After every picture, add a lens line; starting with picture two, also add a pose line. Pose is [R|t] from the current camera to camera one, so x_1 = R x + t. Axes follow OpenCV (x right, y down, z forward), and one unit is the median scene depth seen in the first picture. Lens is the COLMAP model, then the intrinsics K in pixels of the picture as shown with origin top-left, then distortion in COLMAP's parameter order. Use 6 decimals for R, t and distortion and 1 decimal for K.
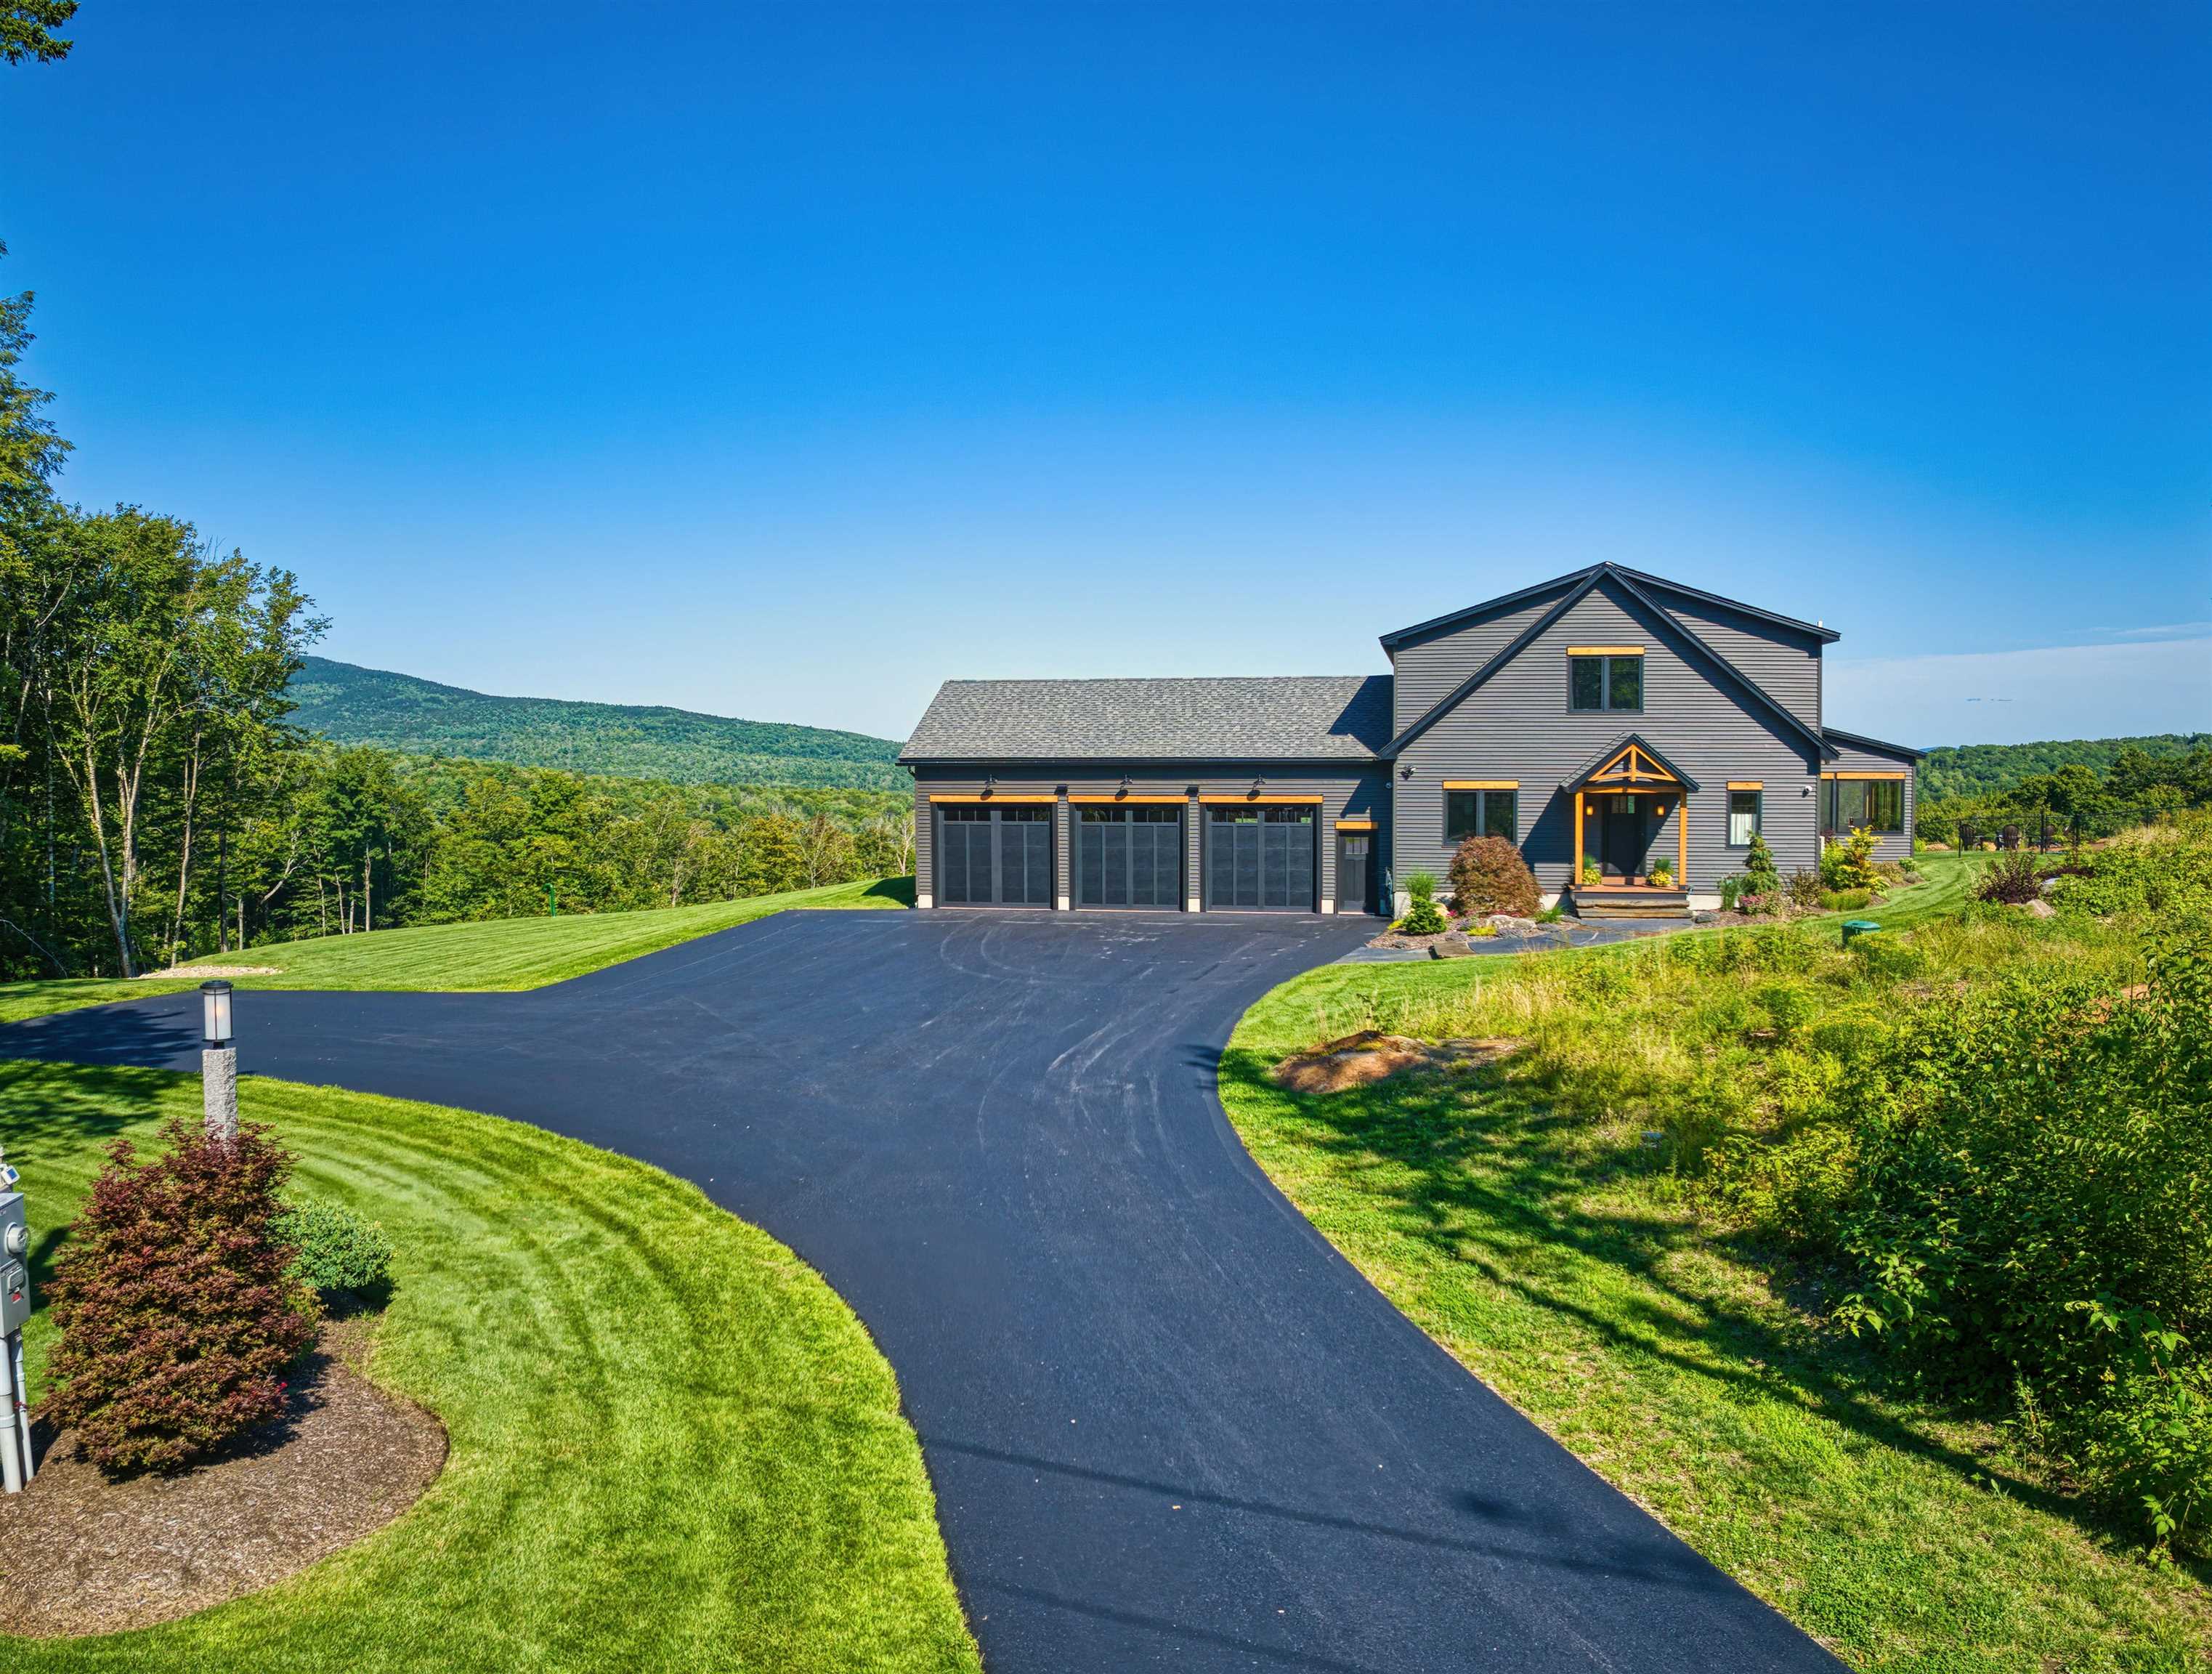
lens RADIAL K [[1662.6, 0, 1123.3], [0, 1662.6, 829.6], [0, 0, 1]] dist [-0.092137, -0.004694]
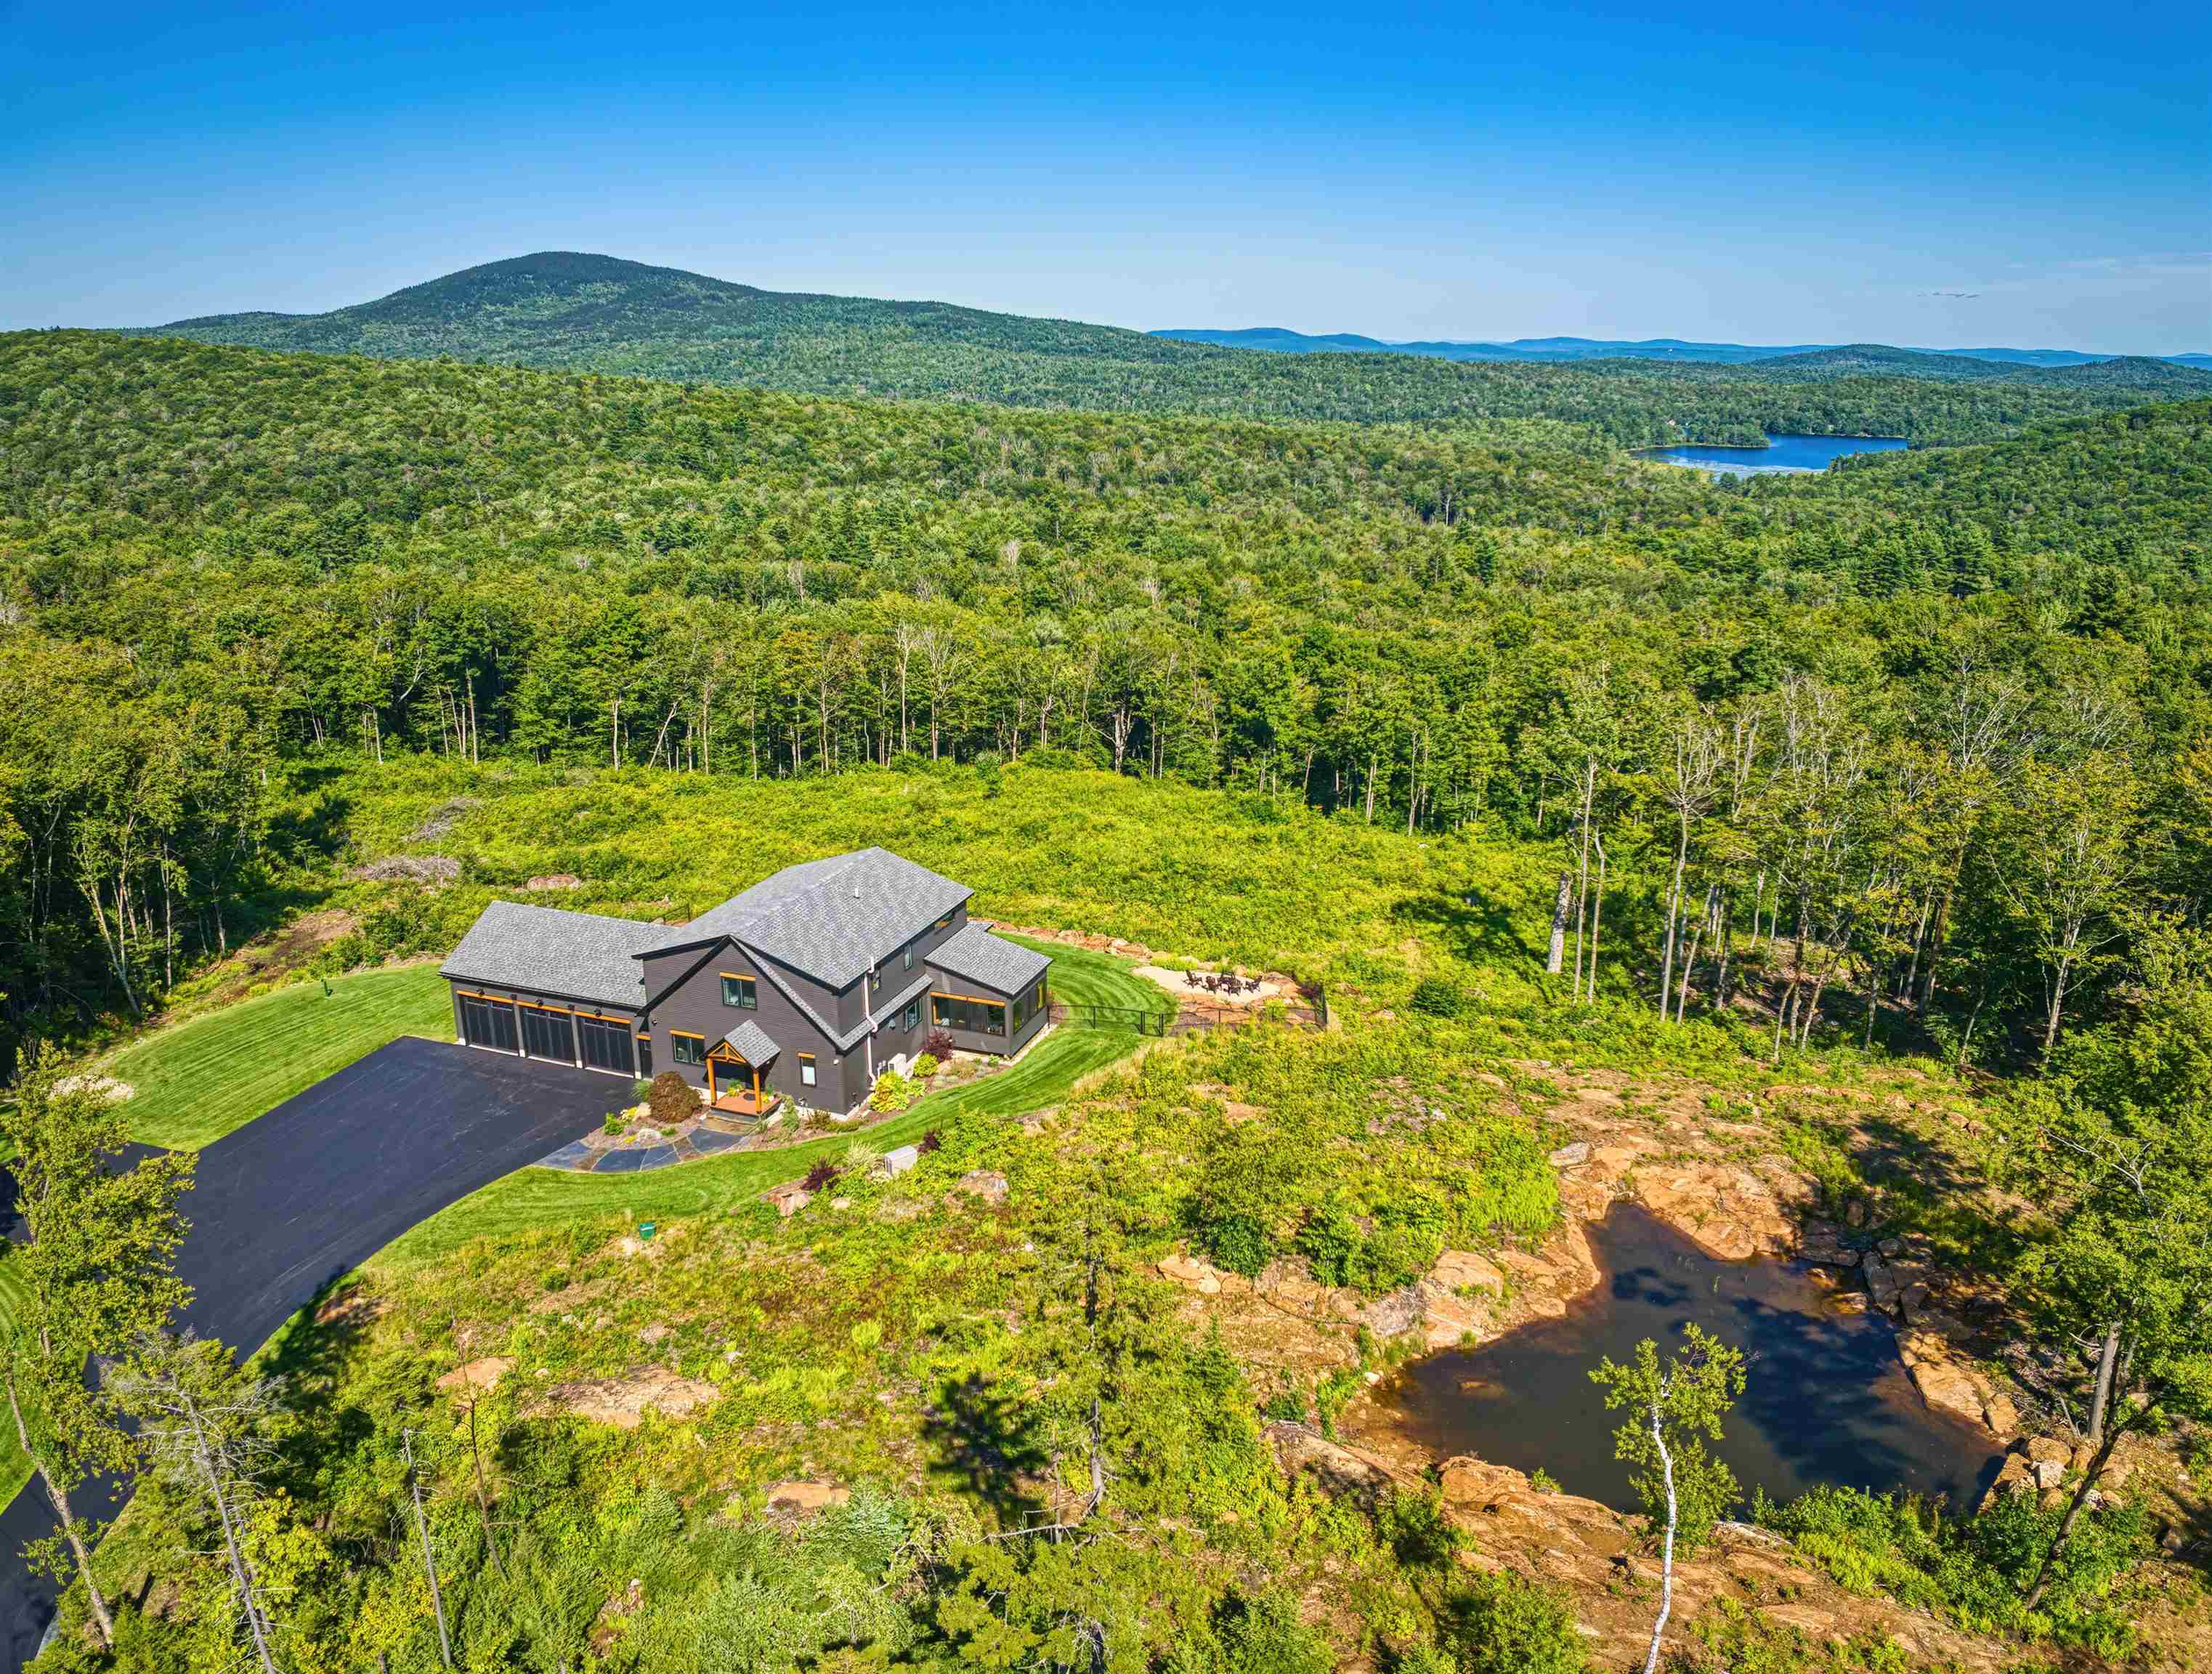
lens RADIAL K [[1662.6, 0, 1117.2], [0, 1662.6, 815.1], [0, 0, 1]] dist [-0.092137, -0.004694]
pose [[0.985268, 0.047509, -0.164287, 0.979246], [-0.008086, 0.972506, 0.232738, -0.699065], [0.170827, -0.227981, 0.958563, -0.630455]]
